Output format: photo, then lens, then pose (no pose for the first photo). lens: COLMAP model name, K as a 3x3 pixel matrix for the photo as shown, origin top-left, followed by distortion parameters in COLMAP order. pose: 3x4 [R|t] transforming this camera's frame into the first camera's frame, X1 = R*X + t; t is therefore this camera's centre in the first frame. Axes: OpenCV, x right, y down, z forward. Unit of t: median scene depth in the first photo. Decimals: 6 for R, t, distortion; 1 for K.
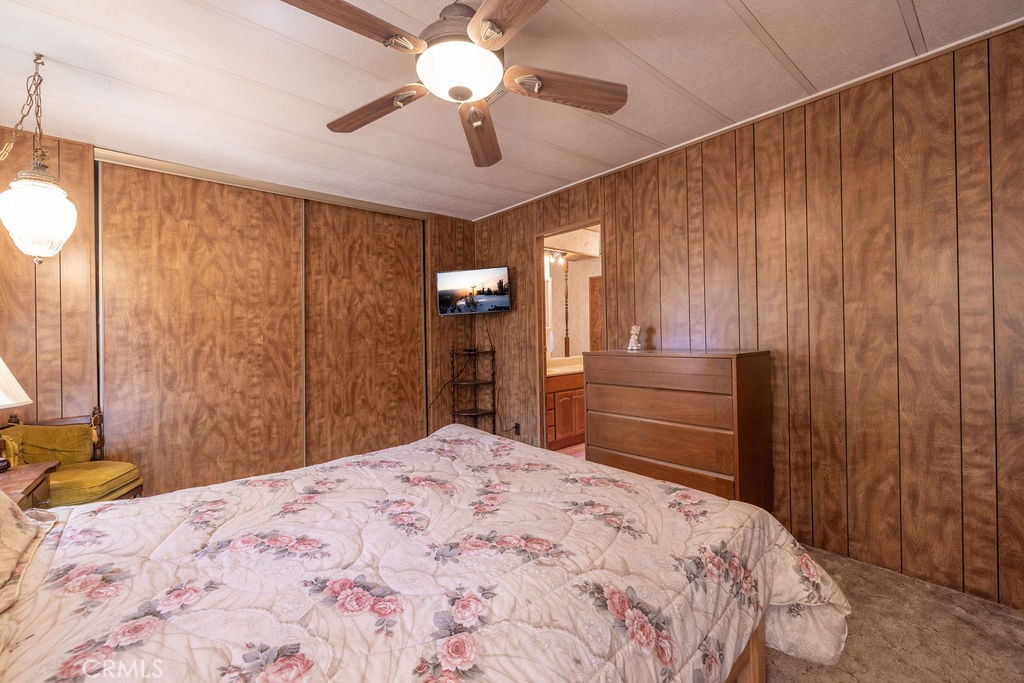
lens RADIAL K [[432.6, 0, 505.8], [0, 432.6, 337.1], [0, 0, 1]] dist [-0.003055, -0.000322]
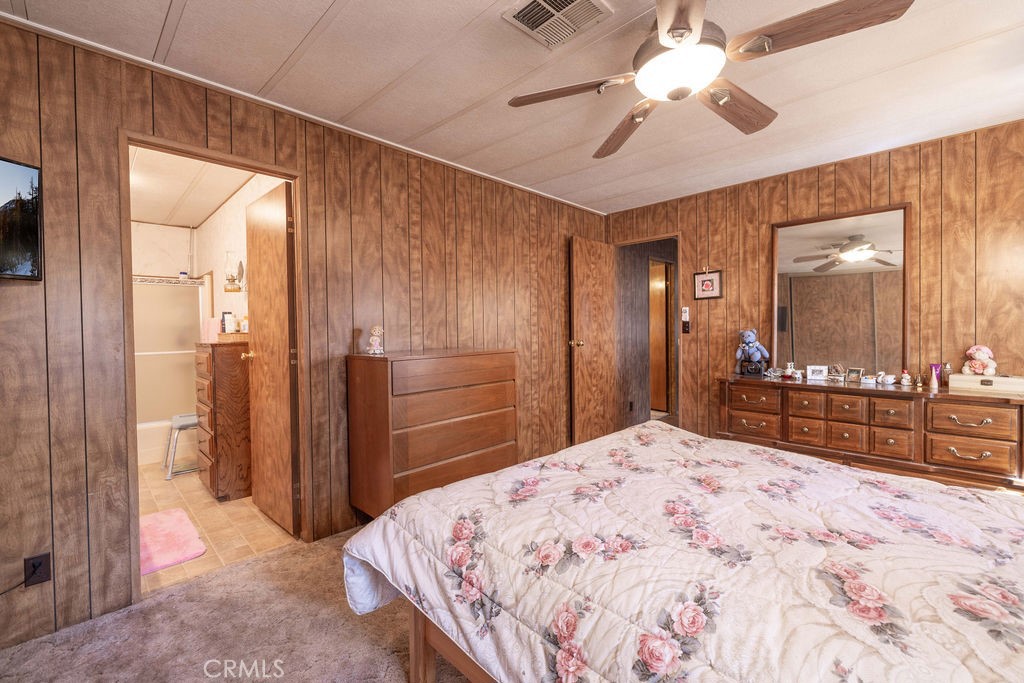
lens RADIAL K [[432.6, 0, 505.8], [0, 432.6, 337.1], [0, 0, 1]] dist [-0.003055, -0.000322]
pose [[-0.090472, 0.006038, 0.995881, -0.637421], [0.020703, 0.999777, -0.004181, 0.005635], [-0.995684, 0.020239, -0.090577, 0.891904]]
